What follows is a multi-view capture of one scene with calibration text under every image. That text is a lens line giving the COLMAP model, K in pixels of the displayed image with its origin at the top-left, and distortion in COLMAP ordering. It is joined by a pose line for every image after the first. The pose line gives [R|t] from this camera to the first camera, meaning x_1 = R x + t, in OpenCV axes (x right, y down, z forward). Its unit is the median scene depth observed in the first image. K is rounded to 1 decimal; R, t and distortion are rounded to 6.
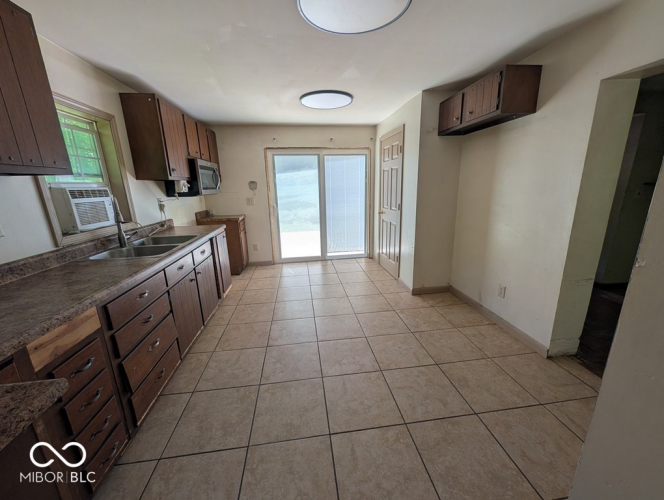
lens RADIAL K [[255.1, 0, 332.2], [0, 255.1, 250.1], [0, 0, 1]] dist [0.003064, -0.000153]
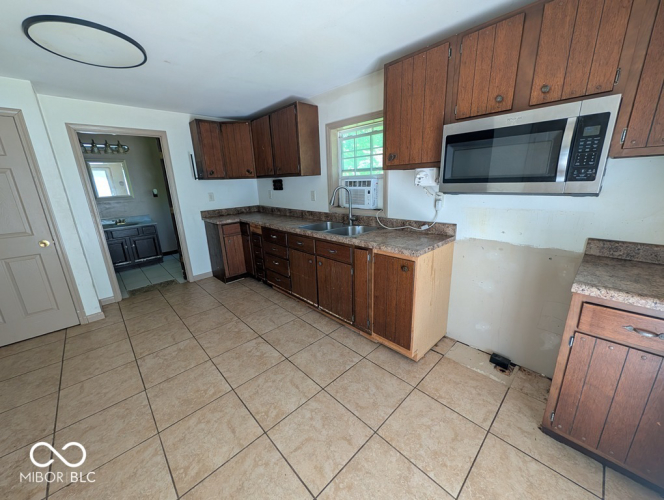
lens RADIAL K [[255.1, 0, 332.7], [0, 255.1, 249.4], [0, 0, 1]] dist [0.003064, -0.000153]
pose [[-0.806335, 0.205318, -0.554679, 0.015495], [-0.095990, 0.879954, 0.465261, -0.412212], [0.583618, 0.428400, -0.689829, 1.551663]]
